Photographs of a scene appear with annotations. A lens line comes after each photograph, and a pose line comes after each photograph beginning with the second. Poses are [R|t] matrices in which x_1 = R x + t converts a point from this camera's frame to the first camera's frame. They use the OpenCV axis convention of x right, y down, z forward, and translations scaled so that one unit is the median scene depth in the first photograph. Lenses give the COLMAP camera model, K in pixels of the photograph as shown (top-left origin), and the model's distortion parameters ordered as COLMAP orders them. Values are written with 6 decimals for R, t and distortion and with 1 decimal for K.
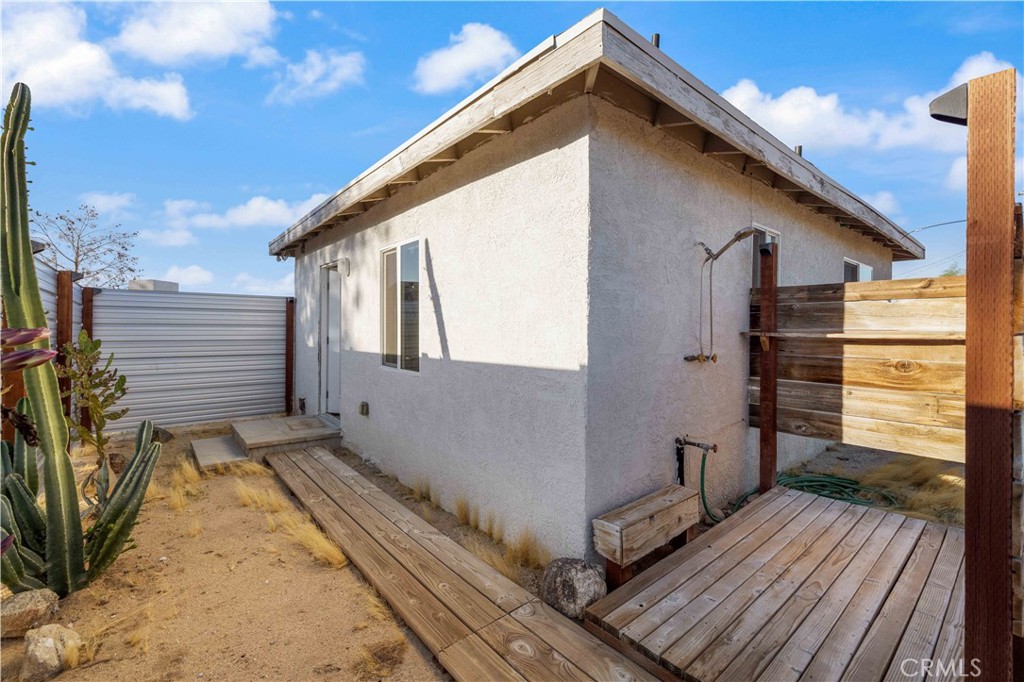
lens RADIAL K [[436.0, 0, 512.8], [0, 436.0, 331.8], [0, 0, 1]] dist [-0.000039, -0.000044]
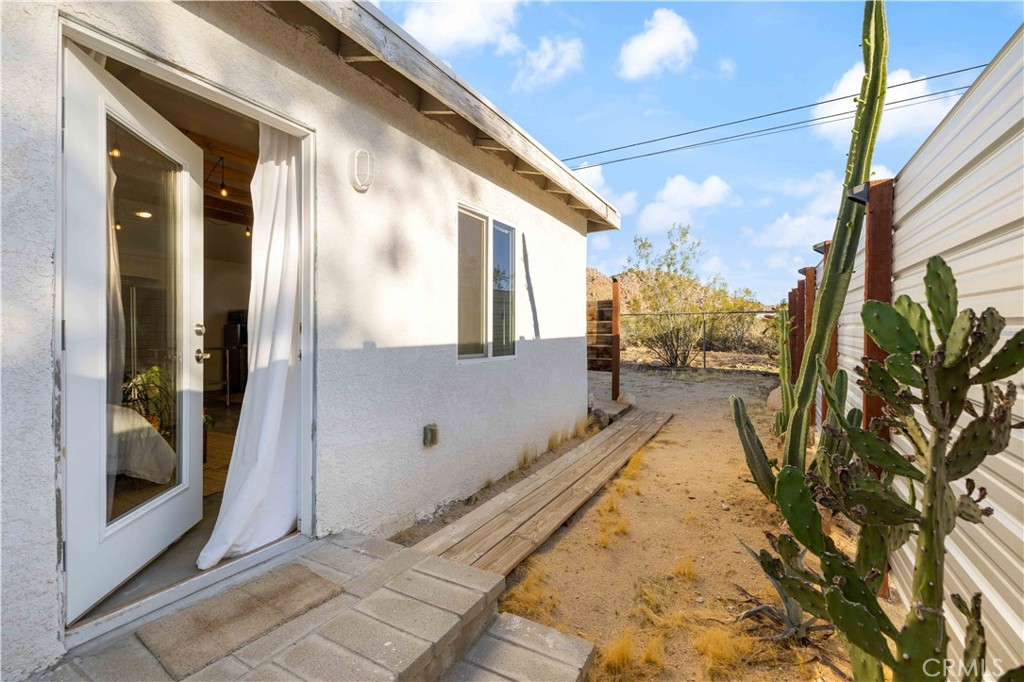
lens RADIAL K [[436.0, 0, 512.8], [0, 436.0, 331.8], [0, 0, 1]] dist [-0.000039, -0.000044]
pose [[-0.346990, -0.017567, 0.937704, -1.238878], [-0.008970, 0.999841, 0.015412, 0.020379], [-0.937826, -0.003063, -0.347093, 1.410980]]
